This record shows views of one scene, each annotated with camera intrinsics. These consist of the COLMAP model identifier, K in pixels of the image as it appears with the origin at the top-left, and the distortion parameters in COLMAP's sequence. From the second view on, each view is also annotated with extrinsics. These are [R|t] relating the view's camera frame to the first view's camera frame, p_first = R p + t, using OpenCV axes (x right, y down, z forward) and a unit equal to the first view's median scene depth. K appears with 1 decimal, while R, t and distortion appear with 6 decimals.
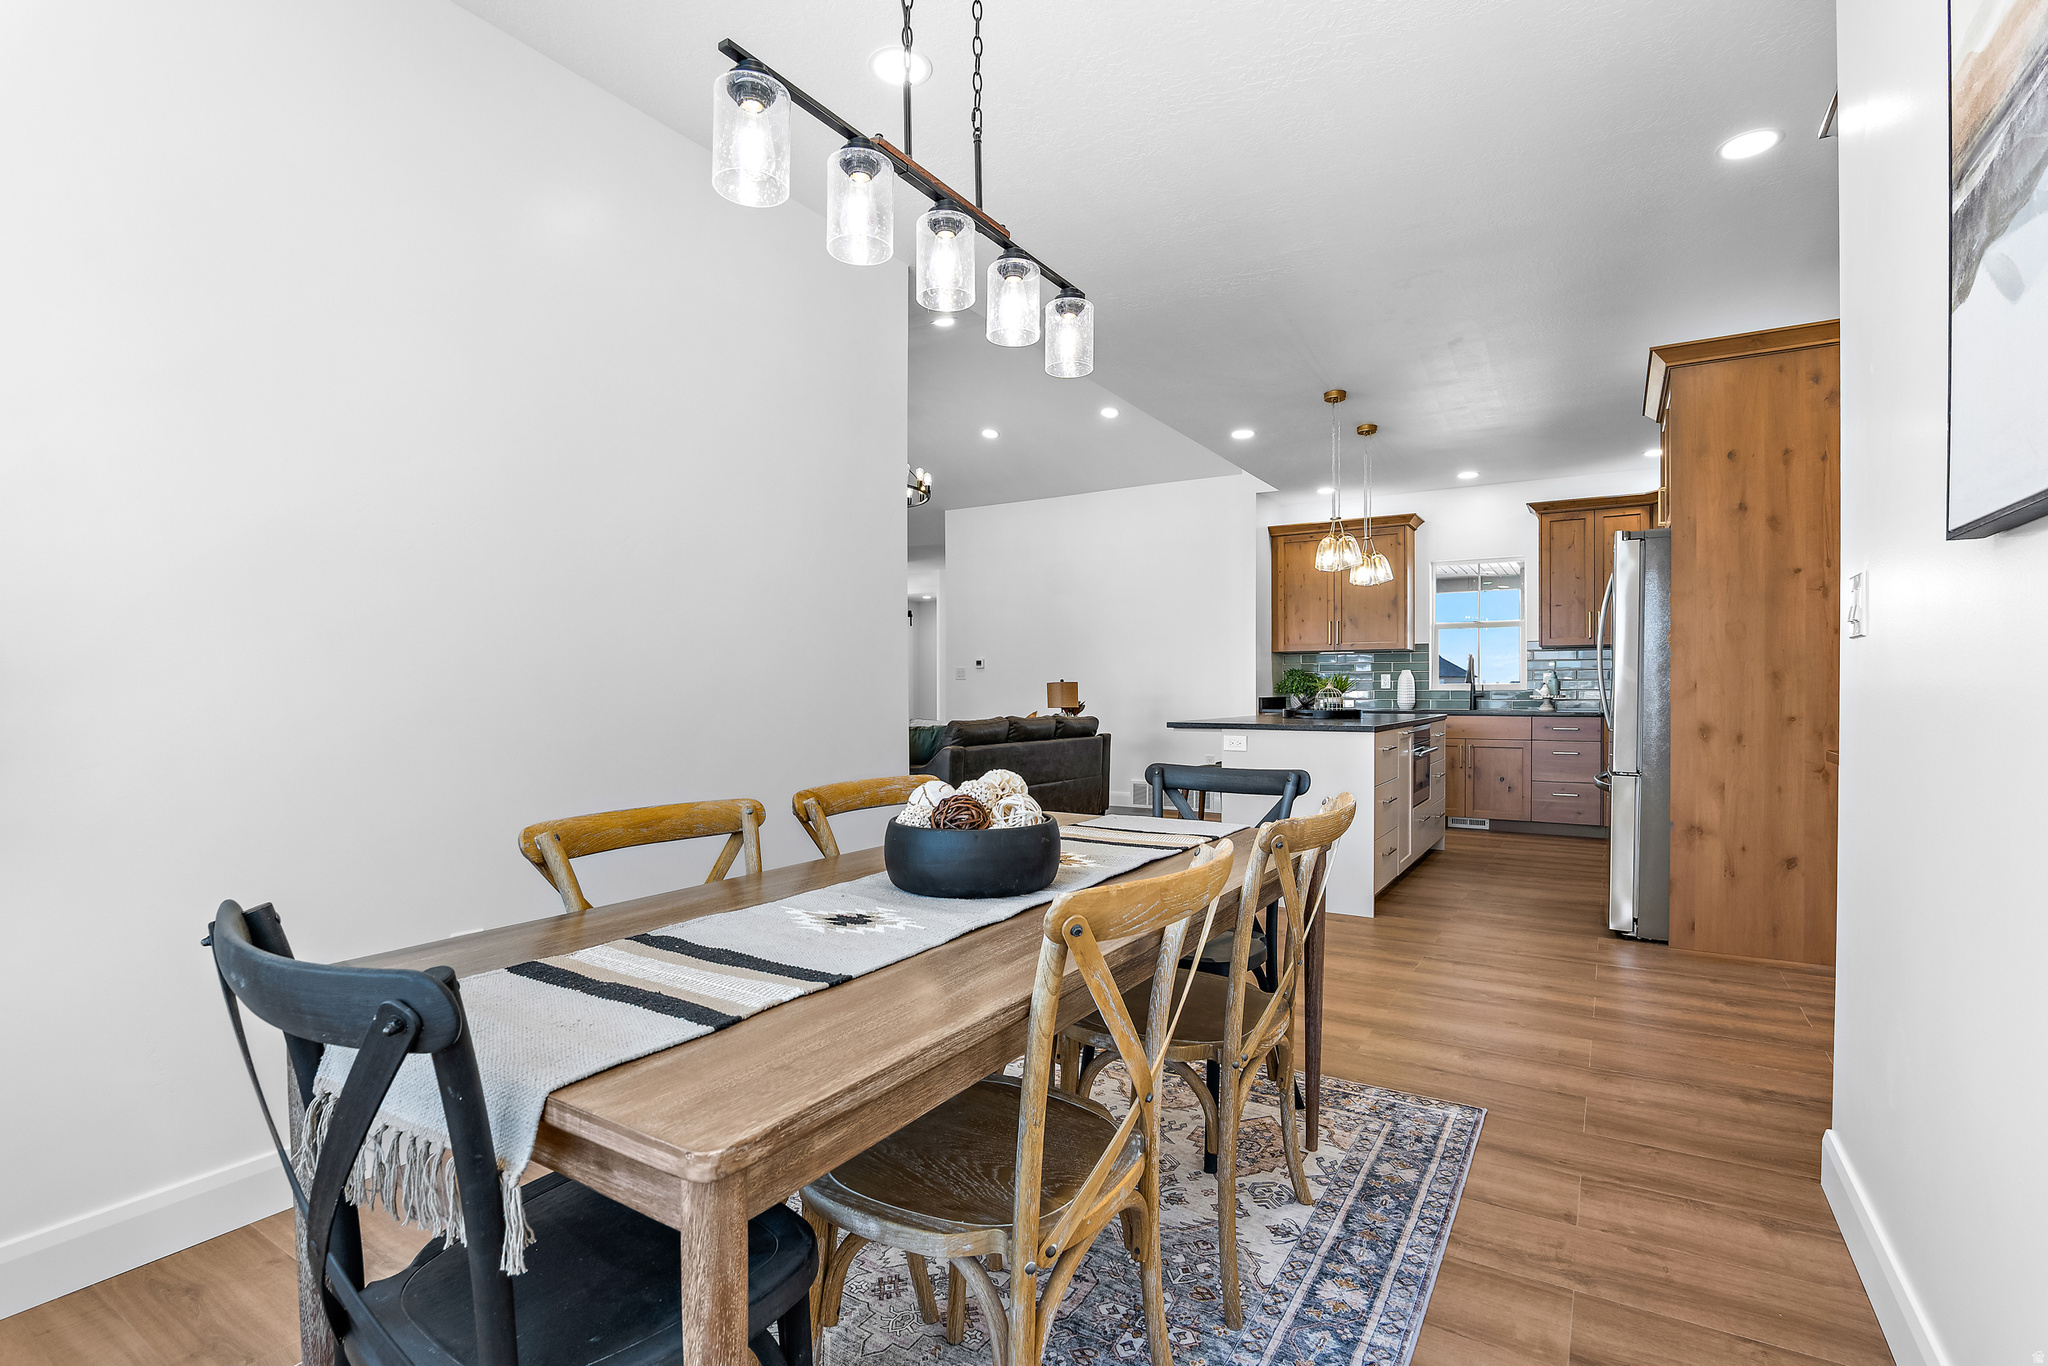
lens RADIAL K [[951.7, 0, 1027.6], [0, 951.7, 689.7], [0, 0, 1]] dist [-0.023949, 0.008642]
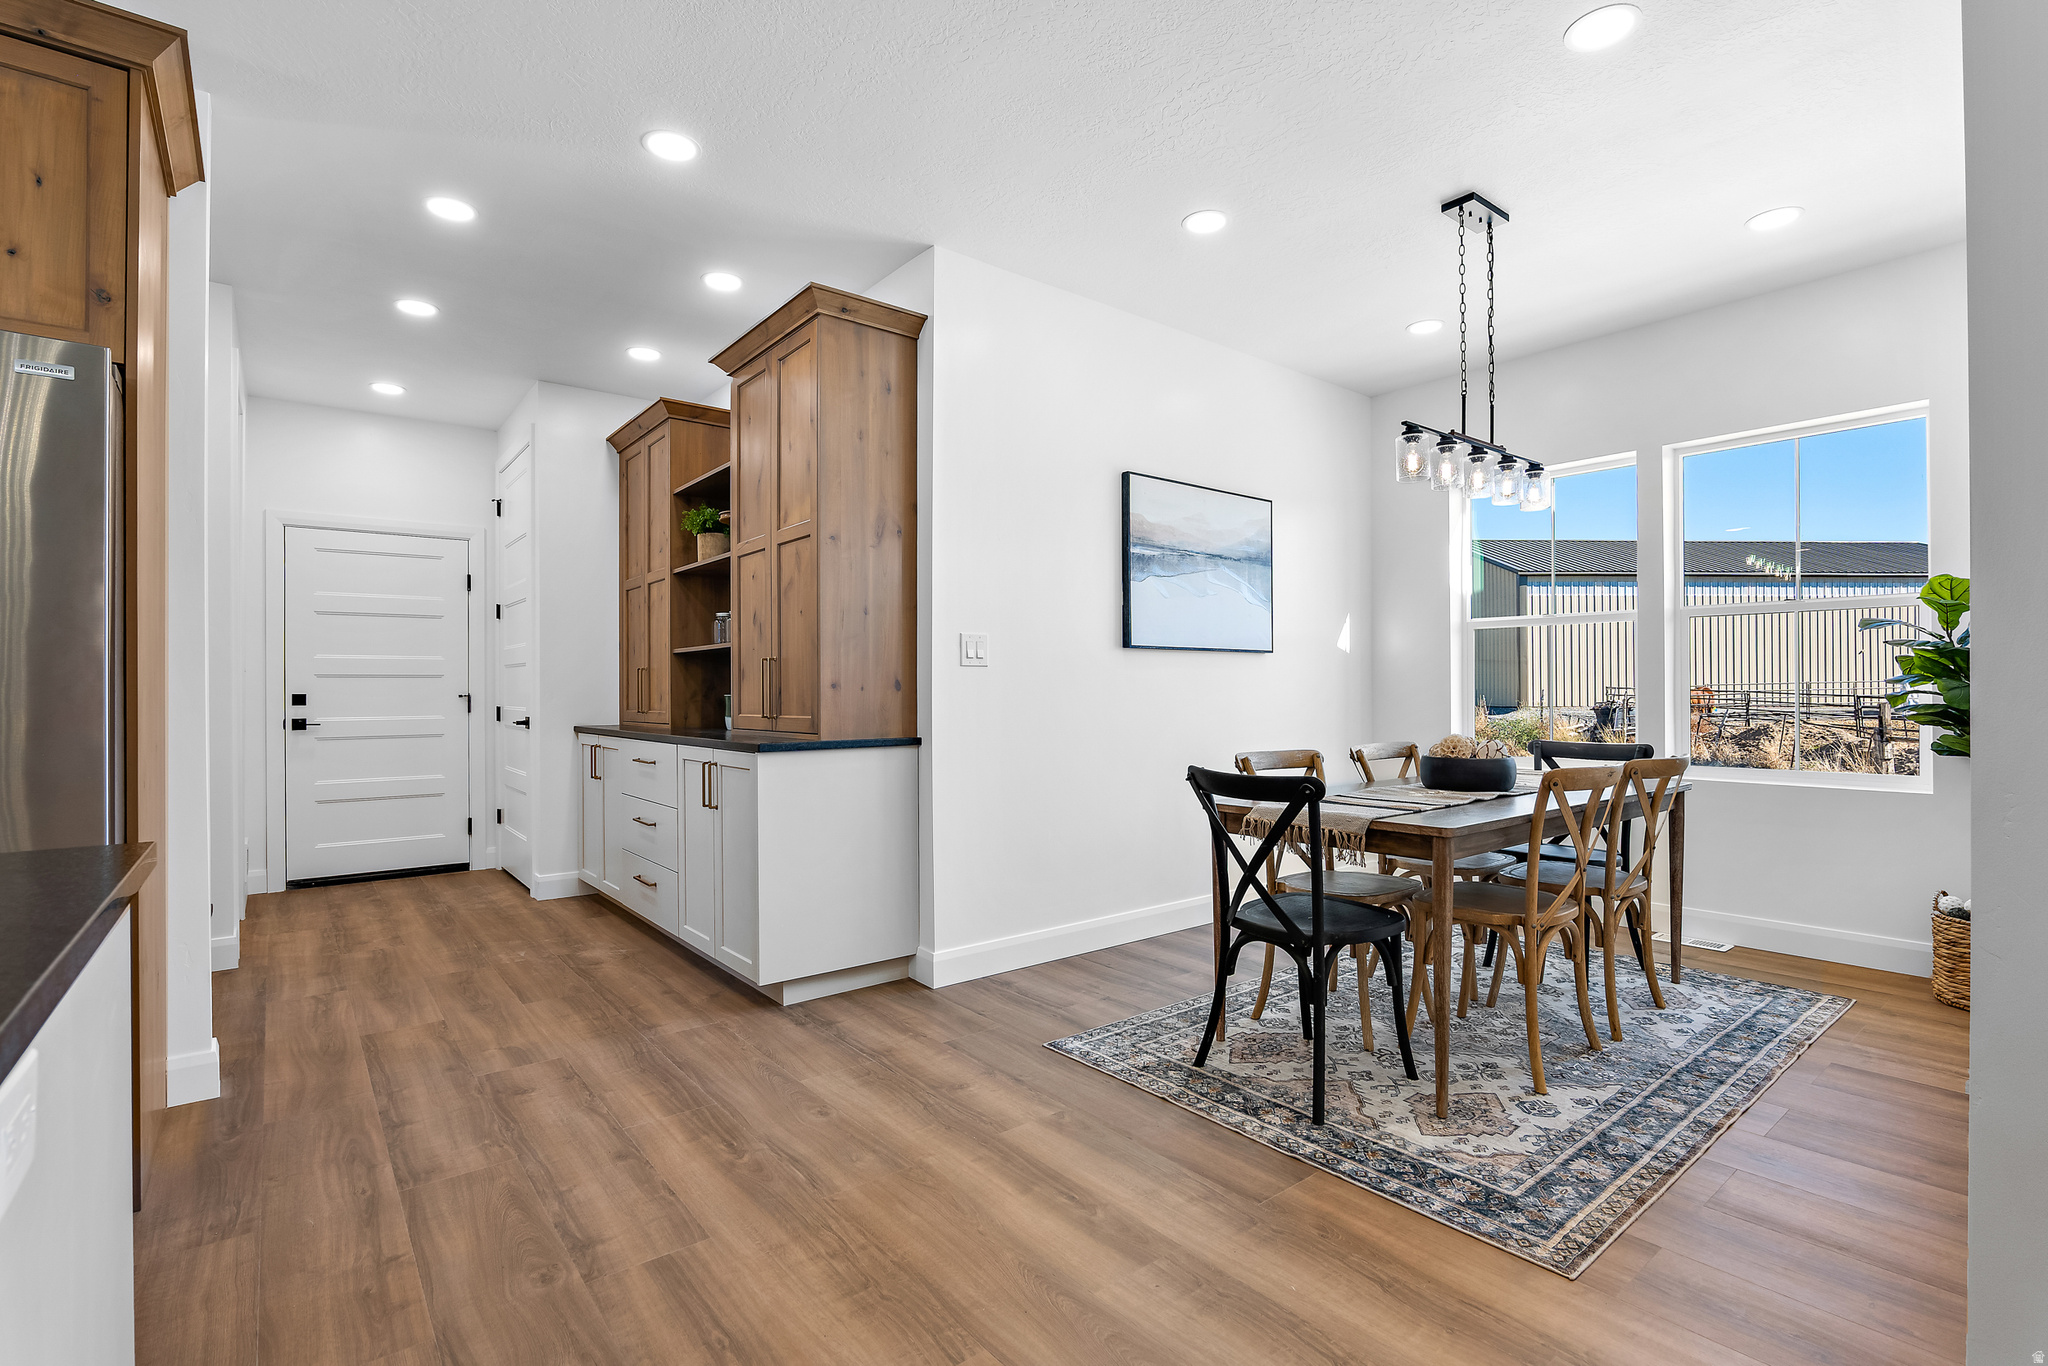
lens RADIAL K [[949.8, 0, 1021.3], [0, 949.8, 685.2], [0, 0, 1]] dist [-0.020565, 0.005236]
pose [[-0.941621, 0.009153, 0.336549, 0.104955], [0.007639, 0.999954, -0.005823, -0.001928], [-0.336587, -0.002912, -0.941648, 2.134321]]
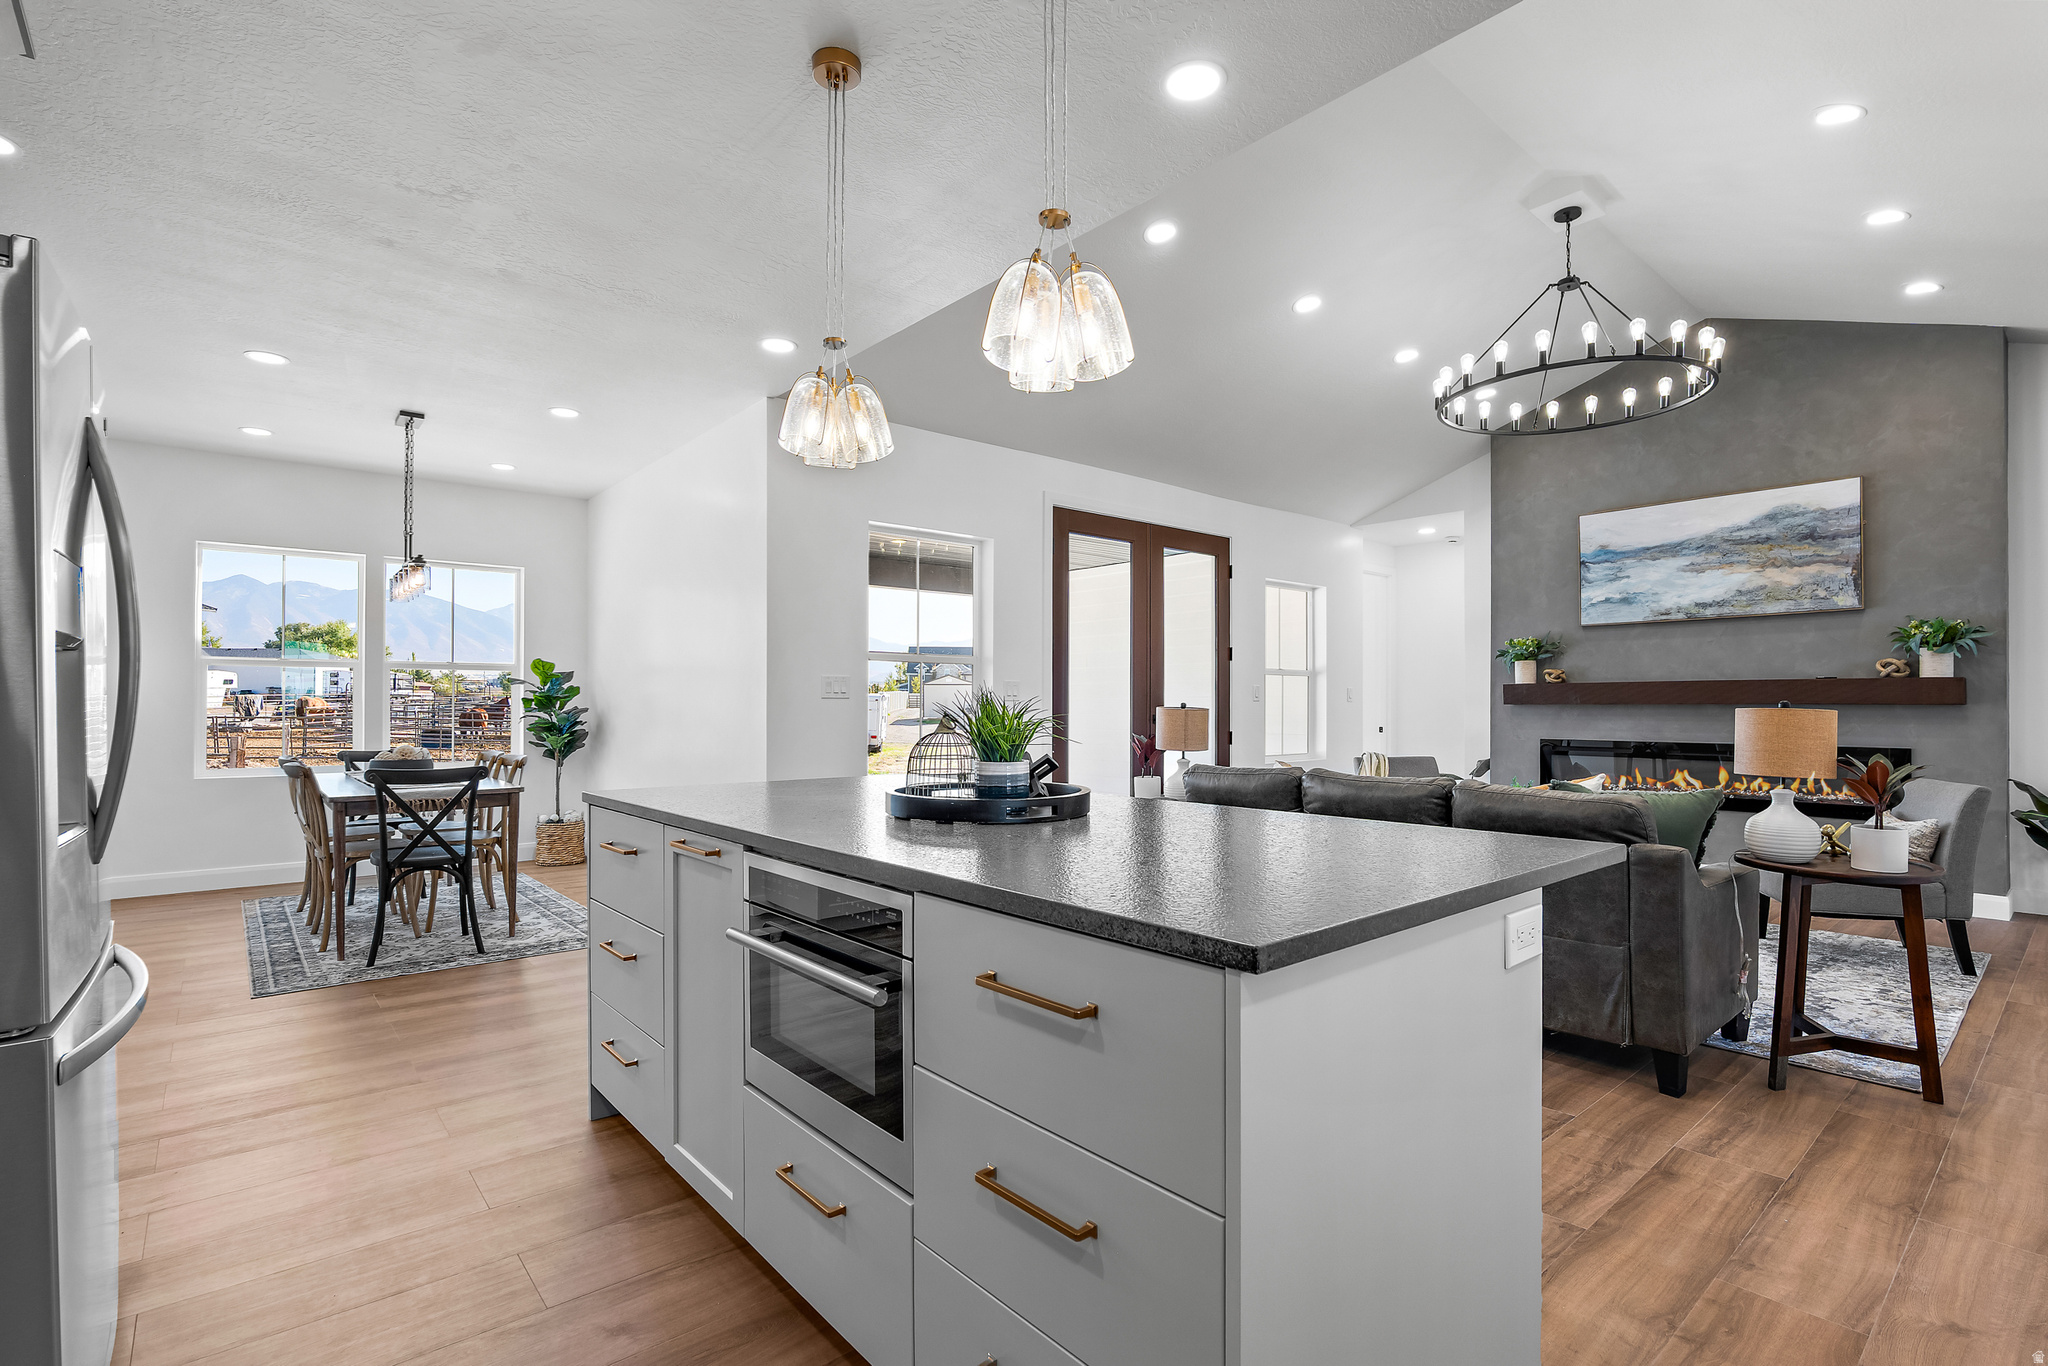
lens RADIAL K [[957.1, 0, 1032.7], [0, 957.1, 697.4], [0, 0, 1]] dist [-0.019610, 0.004744]
pose [[-0.299921, -0.004867, -0.953952, 1.569700], [-0.001791, 0.999988, -0.004539, -0.035330], [0.953962, 0.000347, -0.299926, 2.663895]]
